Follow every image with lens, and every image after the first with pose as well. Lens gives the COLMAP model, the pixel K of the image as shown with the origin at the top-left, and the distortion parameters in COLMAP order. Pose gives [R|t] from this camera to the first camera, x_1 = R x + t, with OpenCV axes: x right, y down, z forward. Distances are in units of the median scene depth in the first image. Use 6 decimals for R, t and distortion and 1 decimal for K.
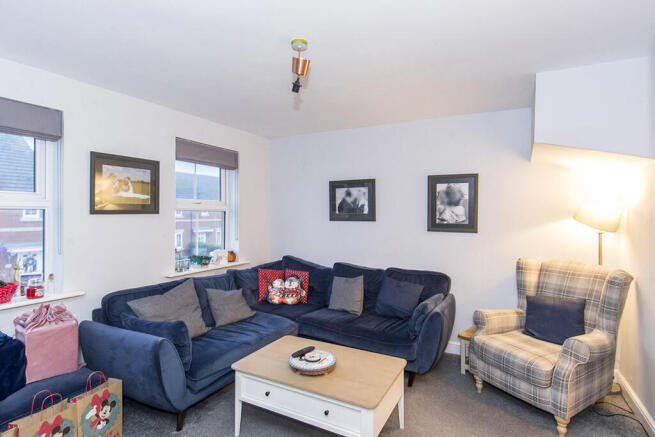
lens RADIAL K [[343.8, 0, 326.6], [0, 343.8, 218.5], [0, 0, 1]] dist [0.010827, -0.006006]
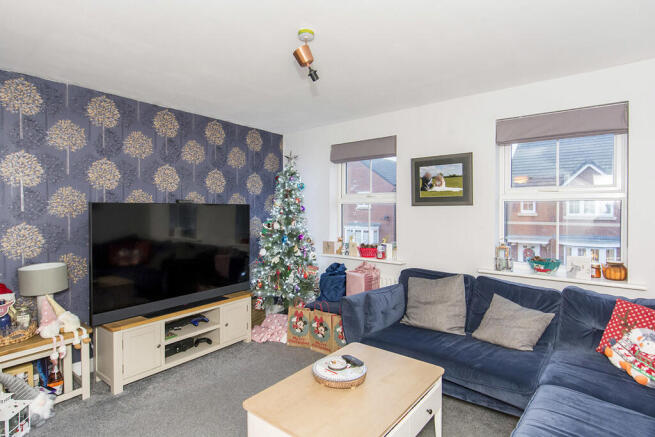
lens RADIAL K [[364.4, 0, 327.3], [0, 364.4, 215.9], [0, 0, 1]] dist [0.005542, 0.000703]
pose [[-0.159230, 0.005110, -0.987228, 0.614916], [-0.018507, 0.999795, 0.008160, 0.014313], [0.987068, 0.019570, -0.159103, 0.784458]]
